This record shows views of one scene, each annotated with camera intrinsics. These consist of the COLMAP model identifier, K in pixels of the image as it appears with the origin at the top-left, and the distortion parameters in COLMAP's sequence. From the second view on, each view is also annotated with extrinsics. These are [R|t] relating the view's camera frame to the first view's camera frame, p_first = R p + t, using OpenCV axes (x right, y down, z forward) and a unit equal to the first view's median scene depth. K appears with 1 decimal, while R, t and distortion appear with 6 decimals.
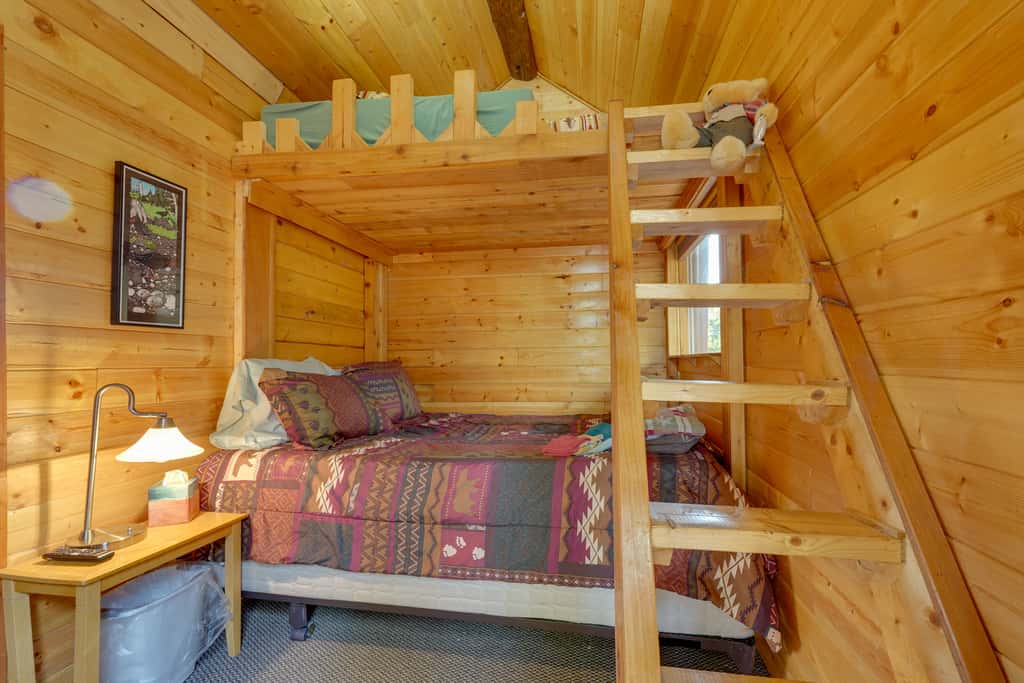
lens RADIAL K [[466.0, 0, 522.6], [0, 466.0, 345.3], [0, 0, 1]] dist [-0.000500, -0.000474]
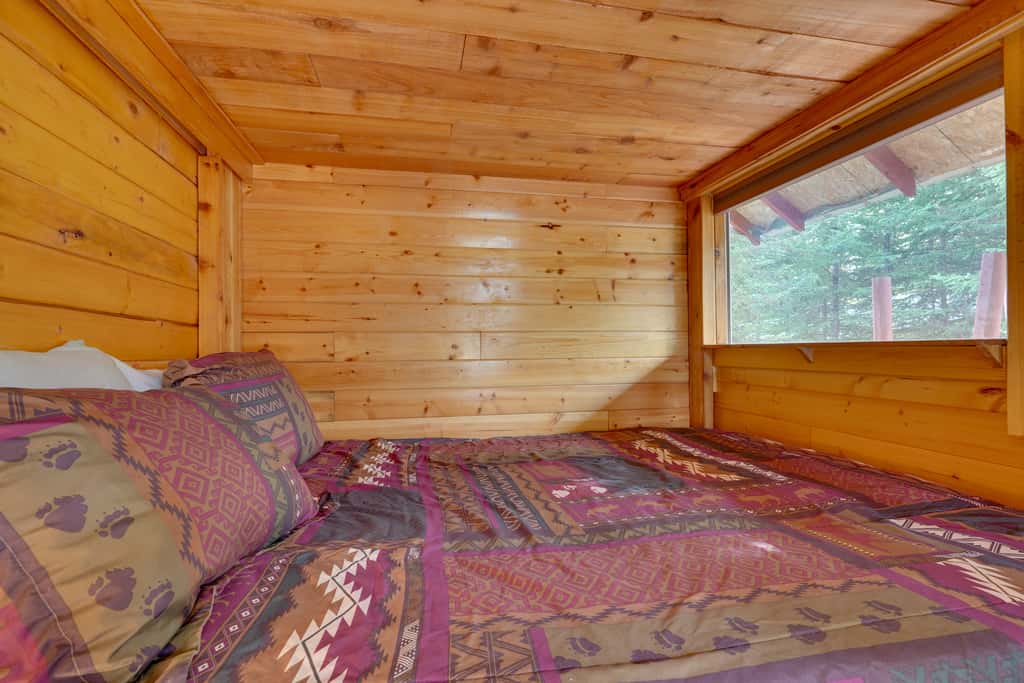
lens RADIAL K [[466.0, 0, 522.6], [0, 466.0, 345.3], [0, 0, 1]] dist [-0.000500, -0.000474]
pose [[0.935616, 0.006488, 0.352961, -0.190437], [-0.014242, 0.999711, 0.019374, 0.012134], [-0.352733, -0.023154, 0.935438, 0.395333]]
